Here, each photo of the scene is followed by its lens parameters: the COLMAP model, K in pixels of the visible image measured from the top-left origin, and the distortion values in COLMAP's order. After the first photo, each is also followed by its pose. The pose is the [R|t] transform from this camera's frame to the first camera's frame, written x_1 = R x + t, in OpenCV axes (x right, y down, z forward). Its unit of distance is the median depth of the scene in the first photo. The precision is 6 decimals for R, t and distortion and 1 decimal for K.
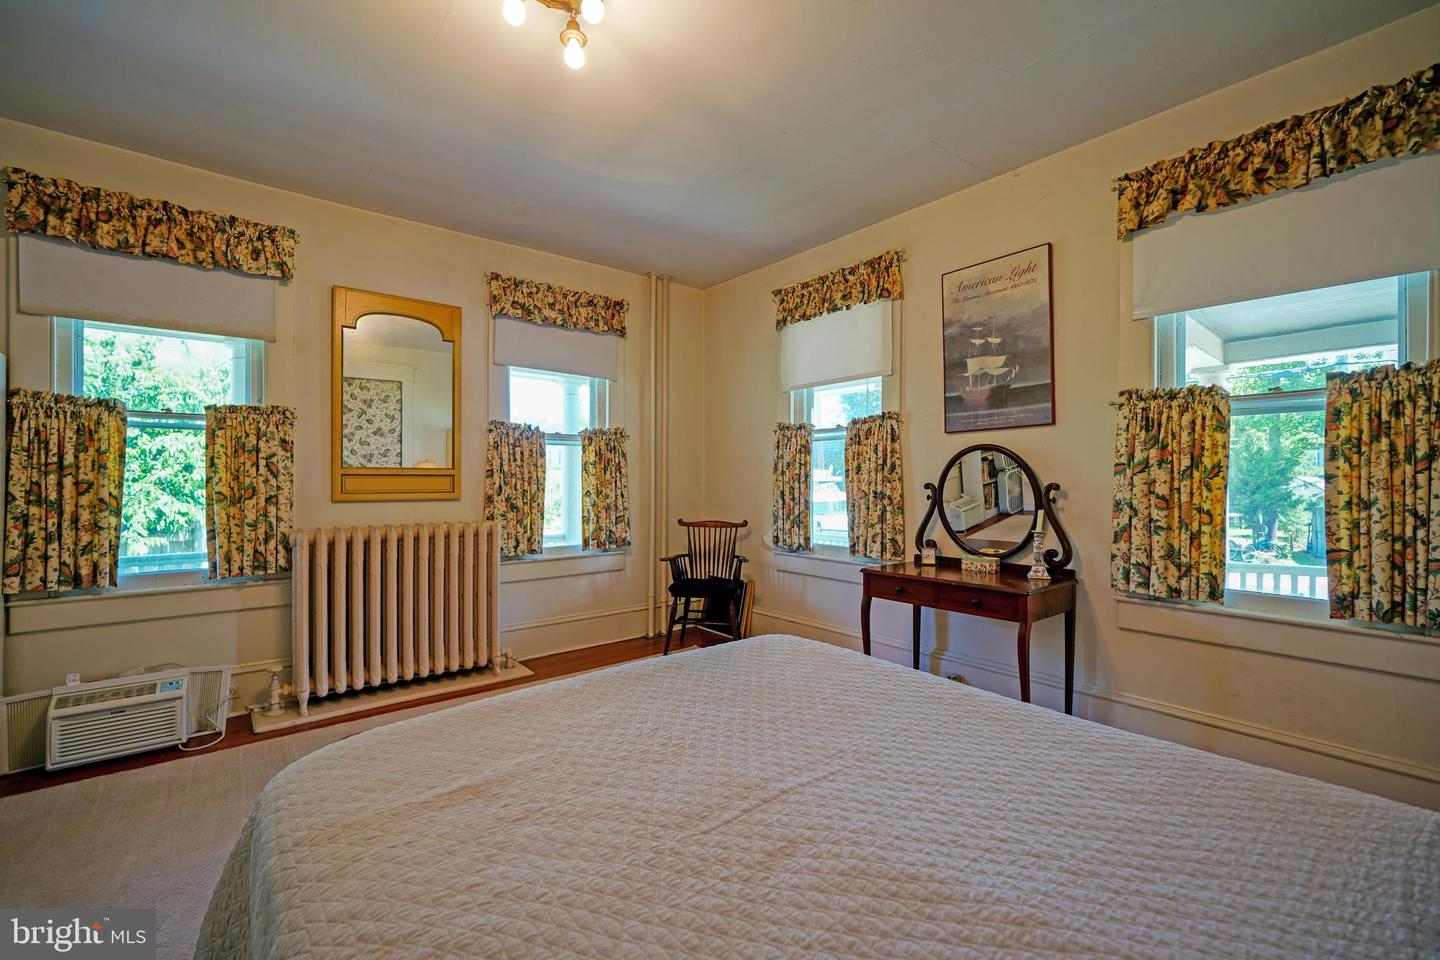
lens RADIAL K [[607.7, 0, 720.0], [0, 607.7, 480.0], [0, 0, 1]] dist [0.000847, 0.000621]
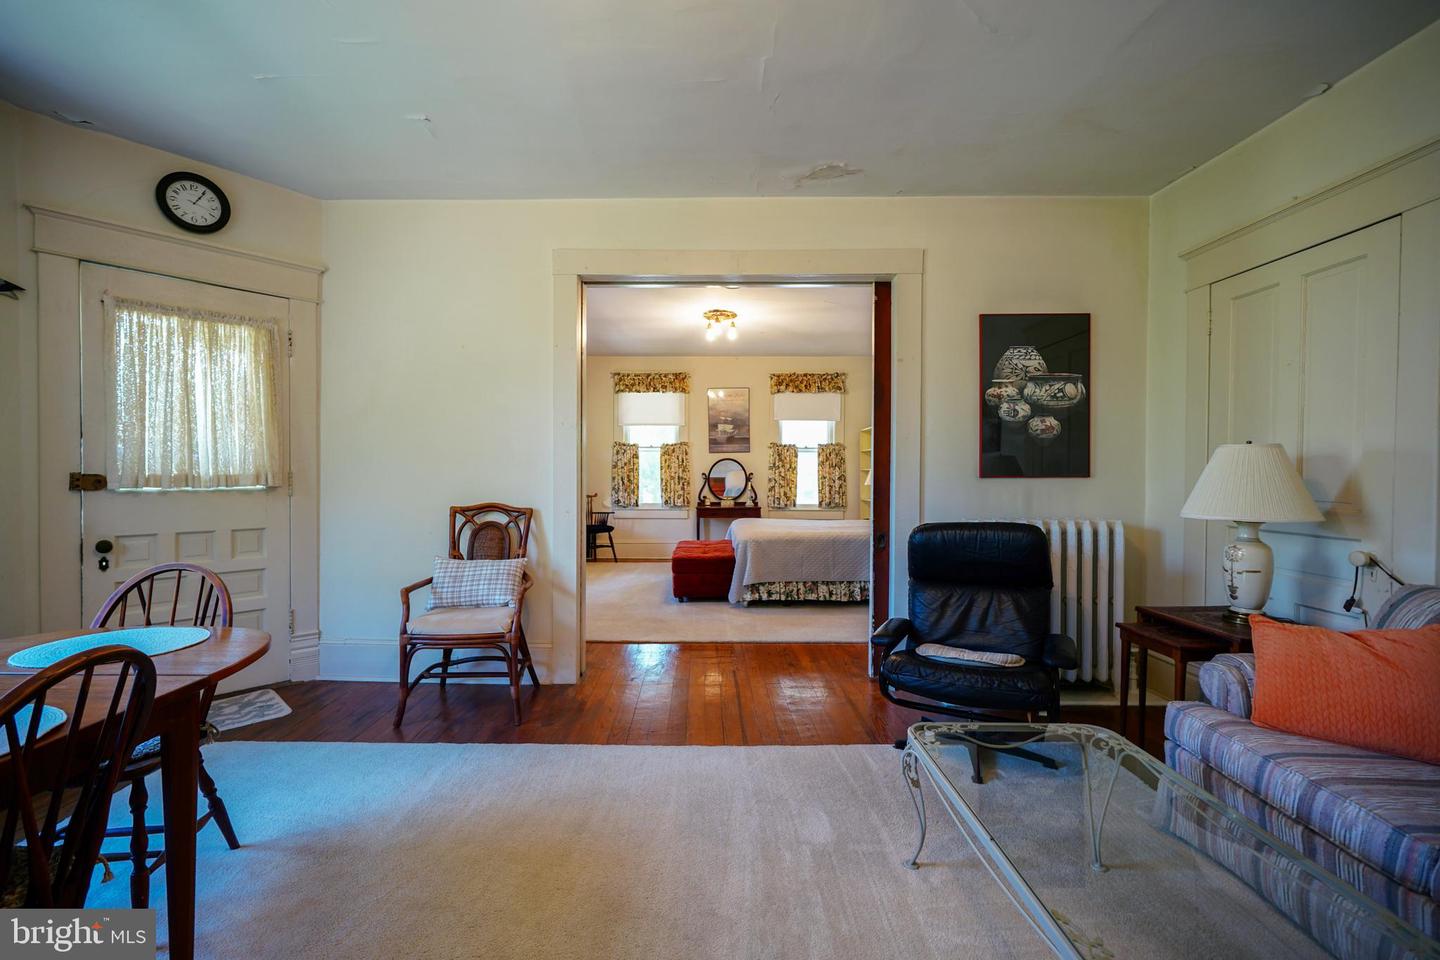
lens RADIAL K [[607.7, 0, 720.0], [0, 607.7, 480.0], [0, 0, 1]] dist [0.000847, 0.000621]
pose [[0.634591, -0.011405, 0.772764, -1.389290], [-0.001833, 0.999866, 0.016262, -0.005344], [-0.772846, -0.011736, 0.634485, -0.558752]]
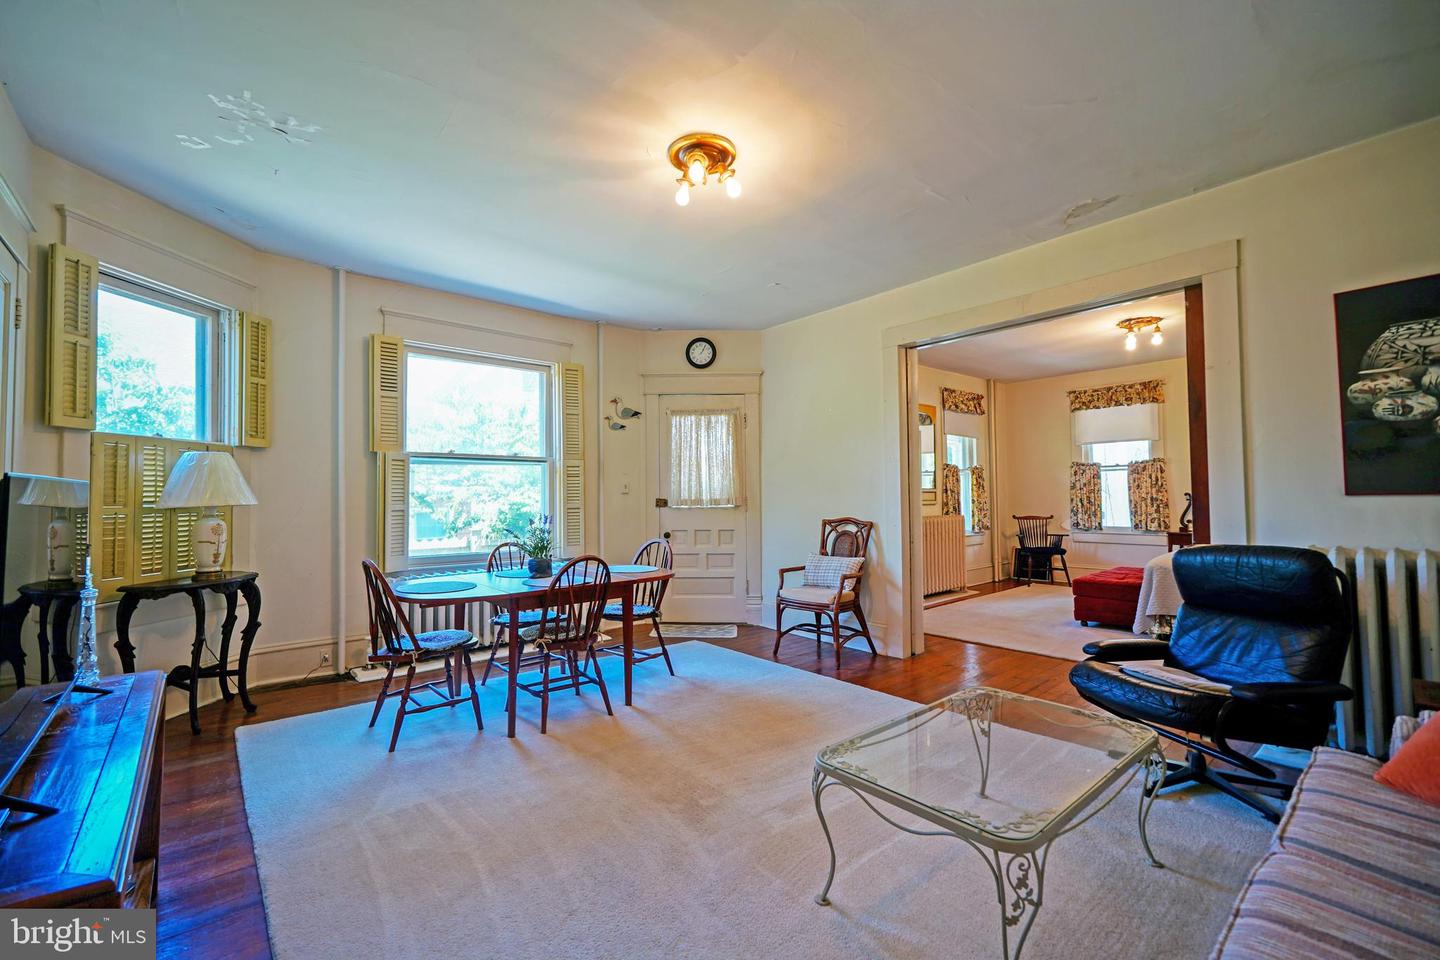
lens RADIAL K [[607.7, 0, 720.0], [0, 607.7, 480.0], [0, 0, 1]] dist [0.000847, 0.000621]
pose [[0.999462, -0.012421, 0.030354, -1.221367], [0.013249, 0.999541, -0.027247, -0.003043], [-0.030002, 0.027634, 0.999168, -0.962605]]
